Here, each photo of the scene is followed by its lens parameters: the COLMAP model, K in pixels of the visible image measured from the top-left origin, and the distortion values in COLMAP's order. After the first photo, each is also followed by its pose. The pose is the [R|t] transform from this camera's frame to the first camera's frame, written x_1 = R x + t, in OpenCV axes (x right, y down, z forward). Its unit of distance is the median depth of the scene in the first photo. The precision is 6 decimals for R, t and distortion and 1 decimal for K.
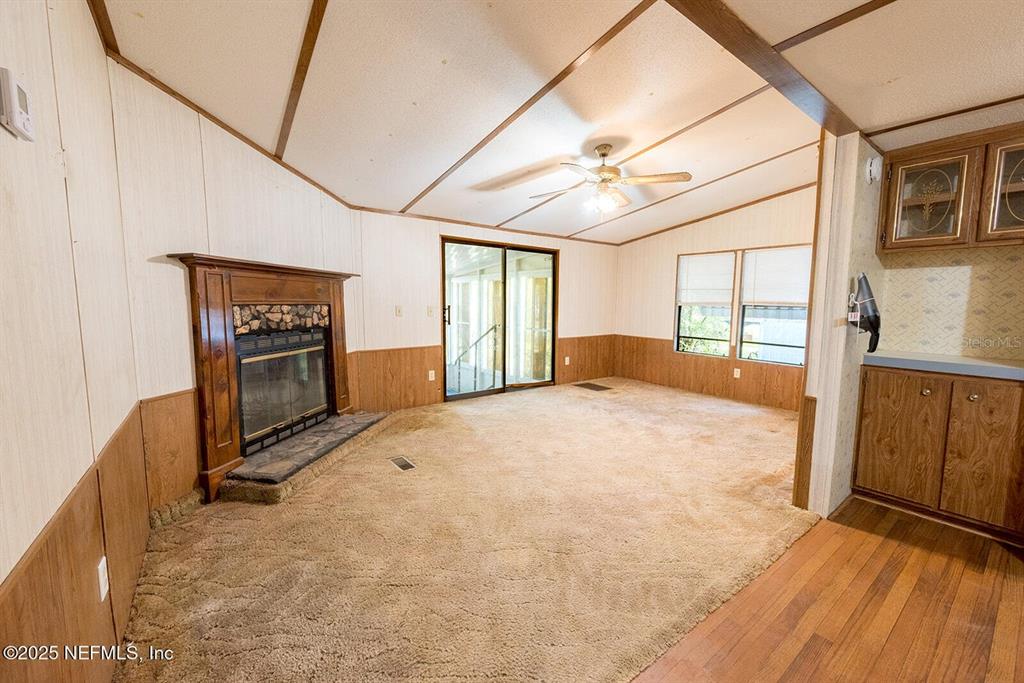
lens RADIAL K [[402.2, 0, 515.5], [0, 402.2, 344.5], [0, 0, 1]] dist [-0.000702, 0.000005]
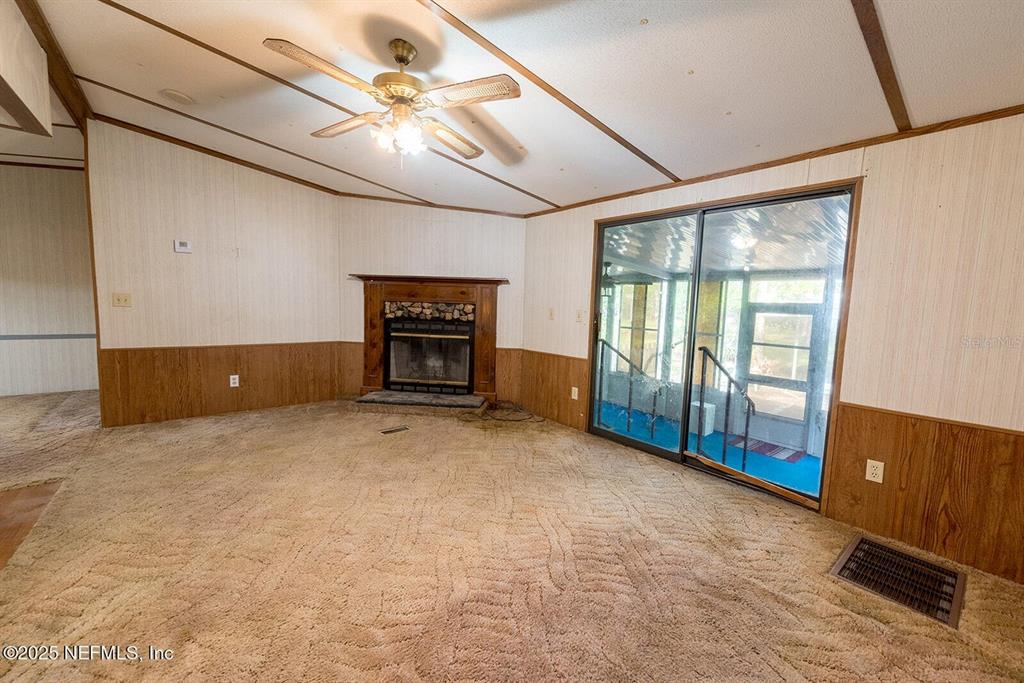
lens RADIAL K [[402.2, 0, 514.2], [0, 402.2, 342.2], [0, 0, 1]] dist [-0.000702, 0.000005]
pose [[0.042681, 0.088392, -0.995171, 0.842590], [-0.137071, 0.987178, 0.081803, -0.108361], [0.989641, 0.132918, 0.054250, 1.137390]]
